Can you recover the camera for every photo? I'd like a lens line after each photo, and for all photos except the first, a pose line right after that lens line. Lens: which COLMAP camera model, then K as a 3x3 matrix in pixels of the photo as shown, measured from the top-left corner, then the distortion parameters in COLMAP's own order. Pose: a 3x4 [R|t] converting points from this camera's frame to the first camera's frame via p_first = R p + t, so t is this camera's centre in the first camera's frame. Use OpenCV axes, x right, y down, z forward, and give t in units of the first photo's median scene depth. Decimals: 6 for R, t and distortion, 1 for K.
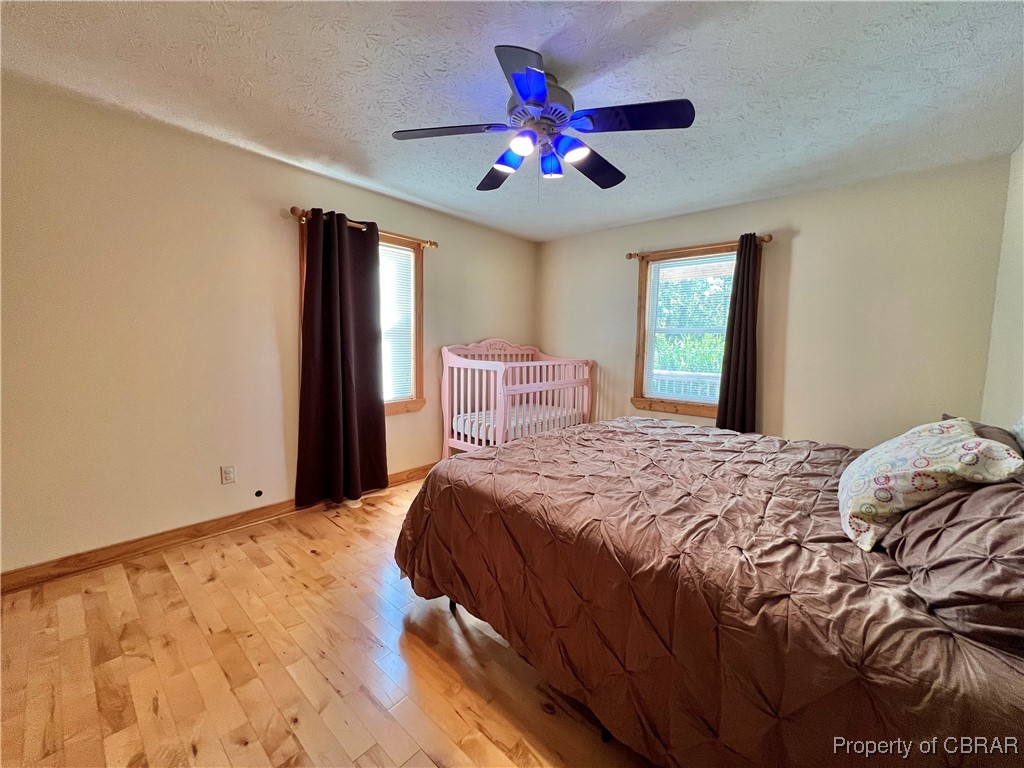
lens RADIAL K [[409.8, 0, 509.5], [0, 409.8, 380.5], [0, 0, 1]] dist [-0.002898, 0.000559]
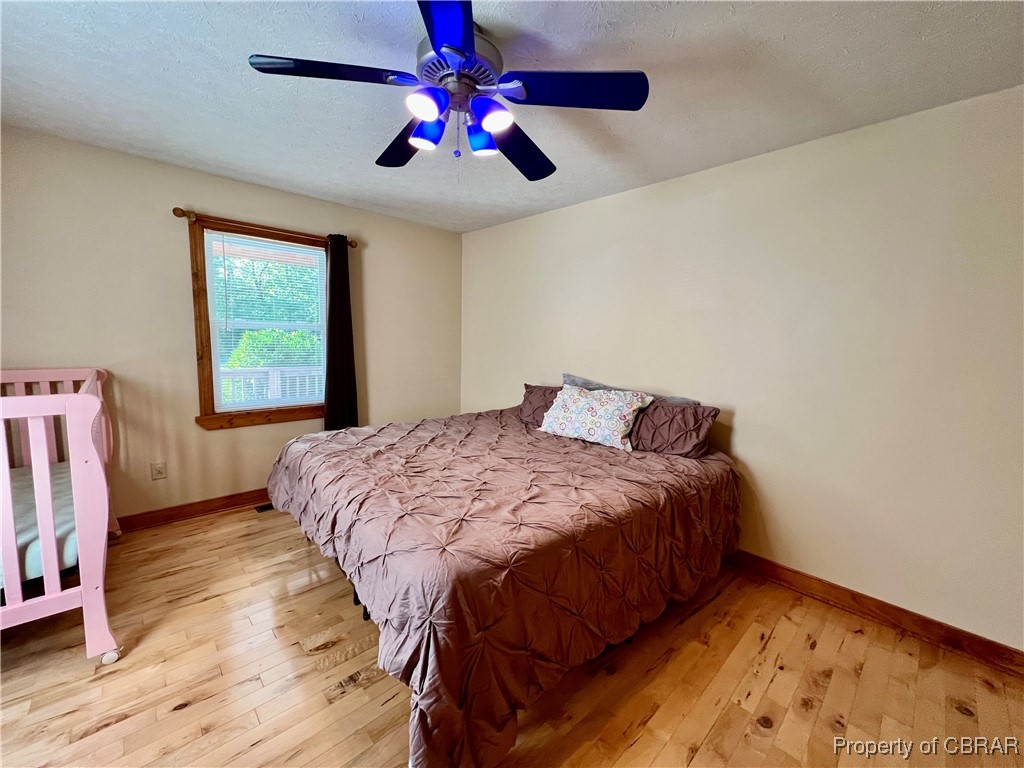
lens RADIAL K [[409.8, 0, 509.4], [0, 409.8, 383.6], [0, 0, 1]] dist [-0.002898, 0.000559]
pose [[0.101325, -0.125612, 0.986891, -0.407989], [0.068620, 0.990517, 0.119028, -0.075454], [-0.992484, 0.055660, 0.108984, 0.453863]]
